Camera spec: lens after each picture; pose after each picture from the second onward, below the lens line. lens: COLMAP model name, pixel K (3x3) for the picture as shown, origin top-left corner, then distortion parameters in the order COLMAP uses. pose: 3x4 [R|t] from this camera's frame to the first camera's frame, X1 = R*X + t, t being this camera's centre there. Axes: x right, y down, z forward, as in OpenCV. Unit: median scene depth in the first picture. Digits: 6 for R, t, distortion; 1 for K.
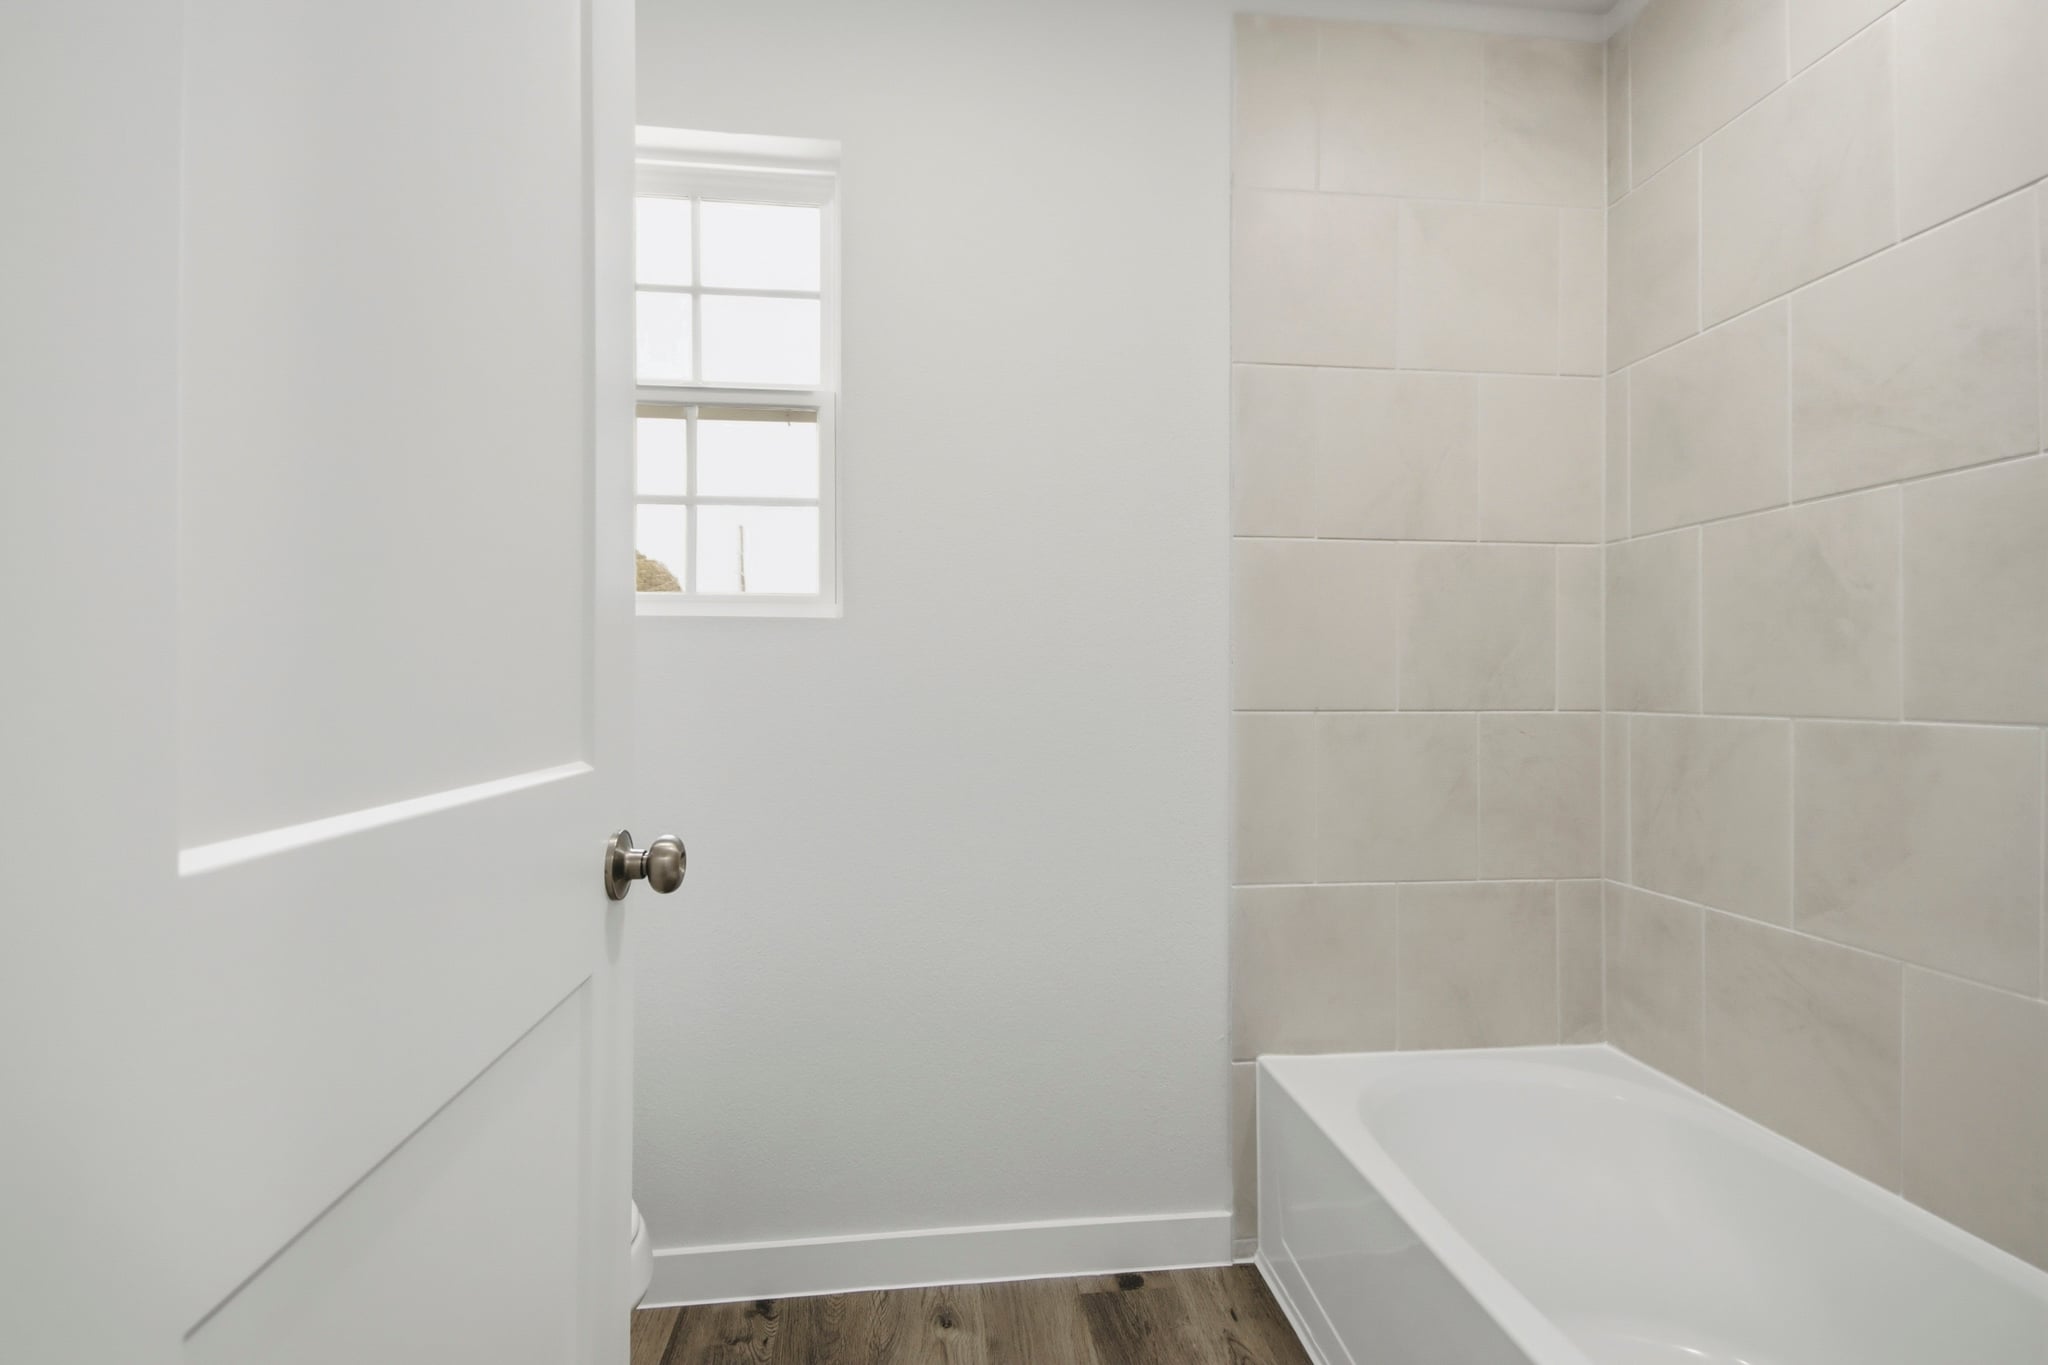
lens RADIAL K [[948.9, 0, 1021.4], [0, 948.9, 686.7], [0, 0, 1]] dist [0.016870, -0.010841]
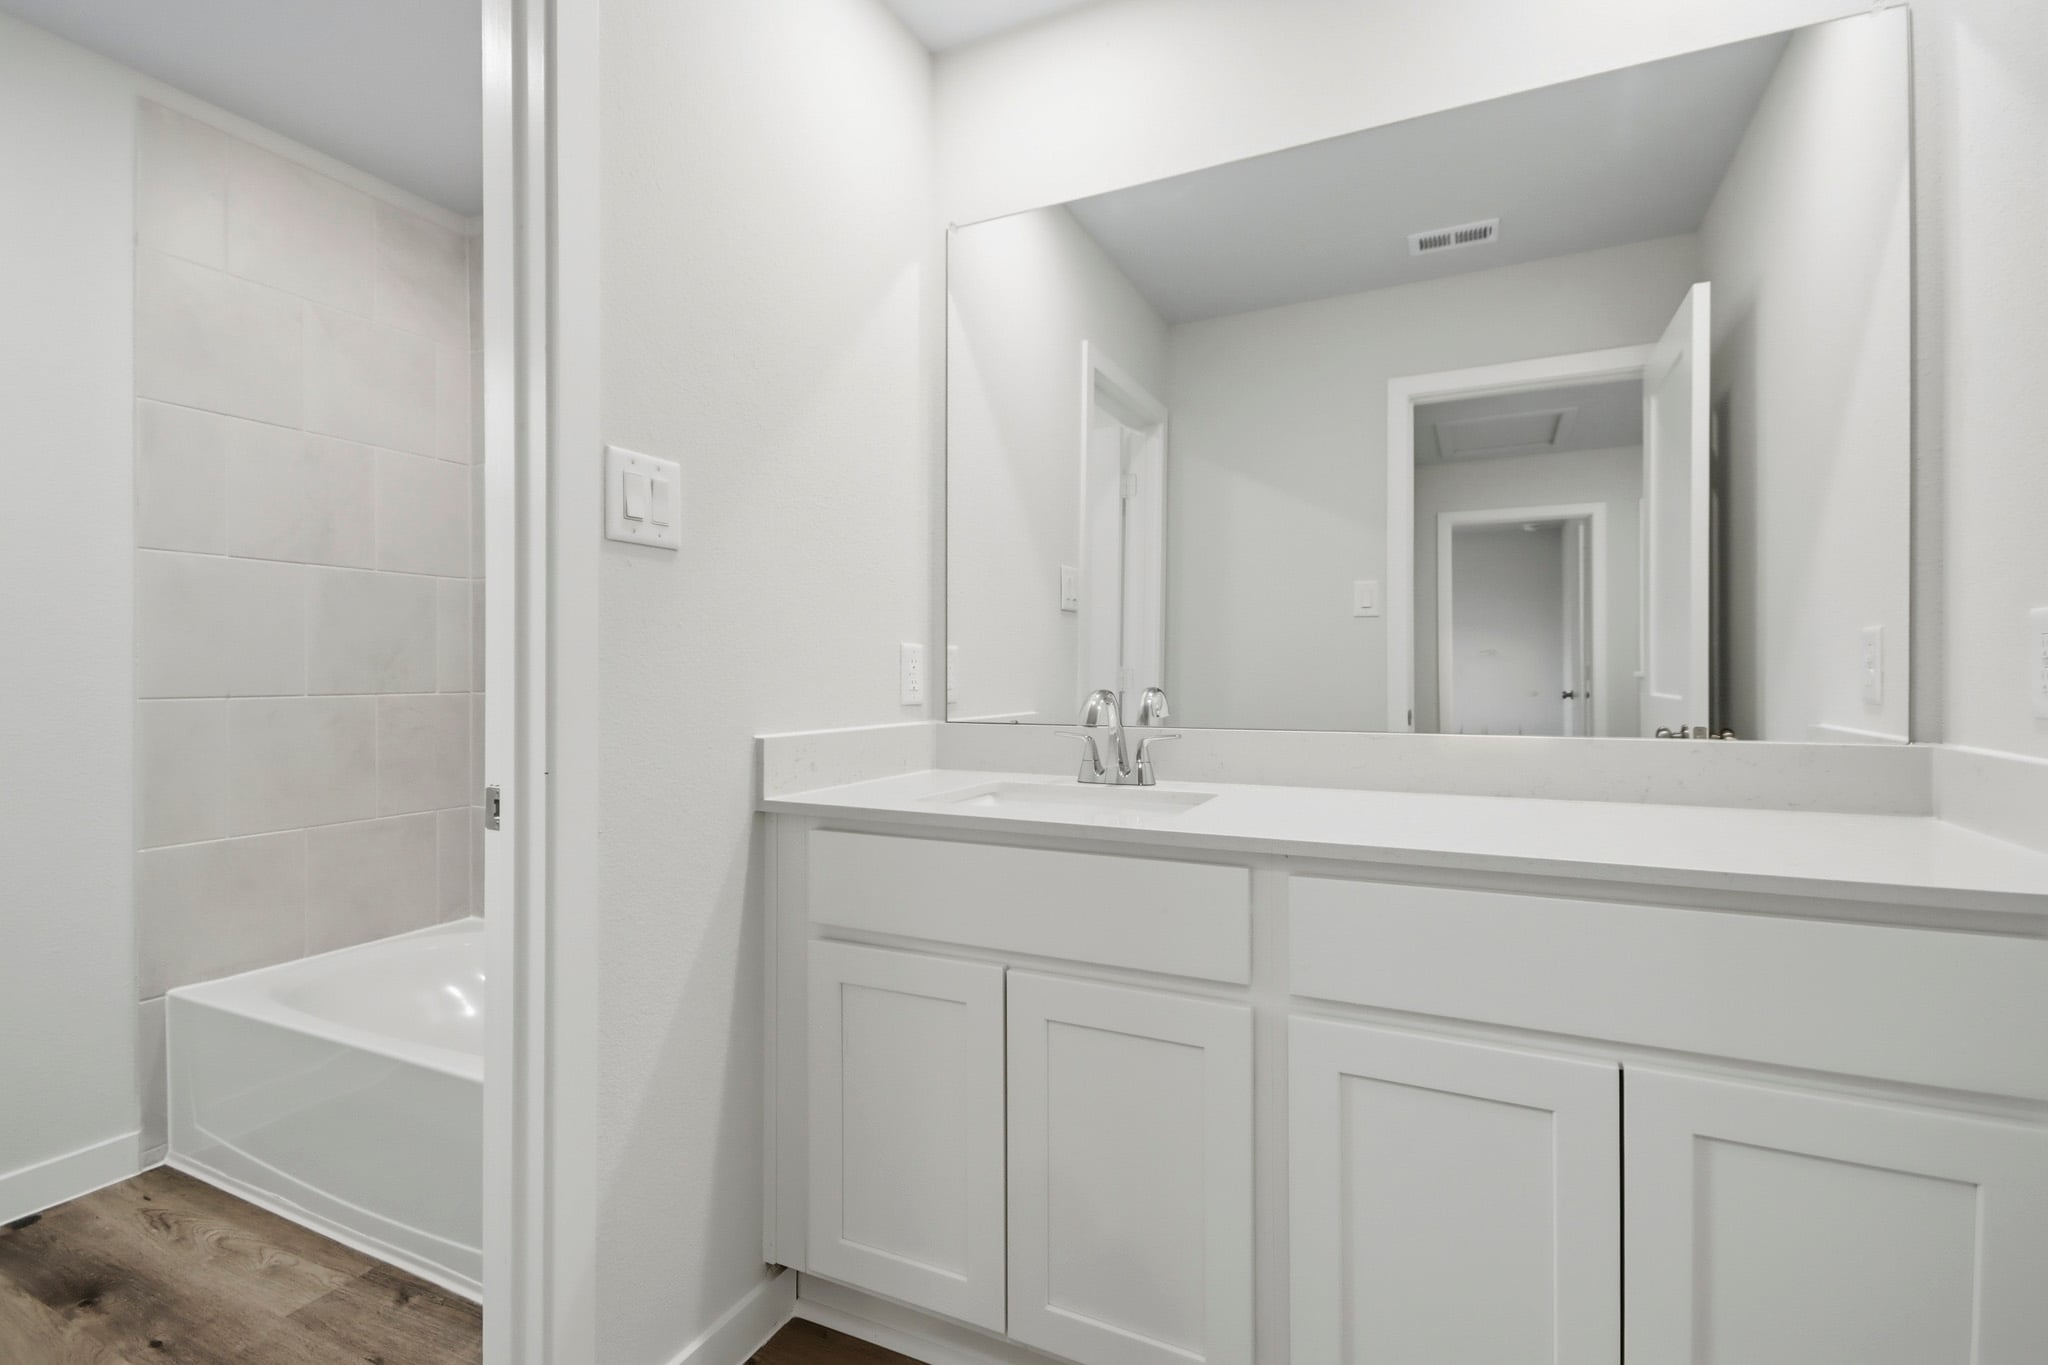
lens RADIAL K [[948.9, 0, 1029.9], [0, 948.9, 672.0], [0, 0, 1]] dist [0.016870, -0.010841]
pose [[0.531722, -0.005376, 0.846902, -0.183017], [-0.001471, 0.999972, 0.007271, -0.017768], [-0.846917, -0.005112, 0.531700, -0.531008]]
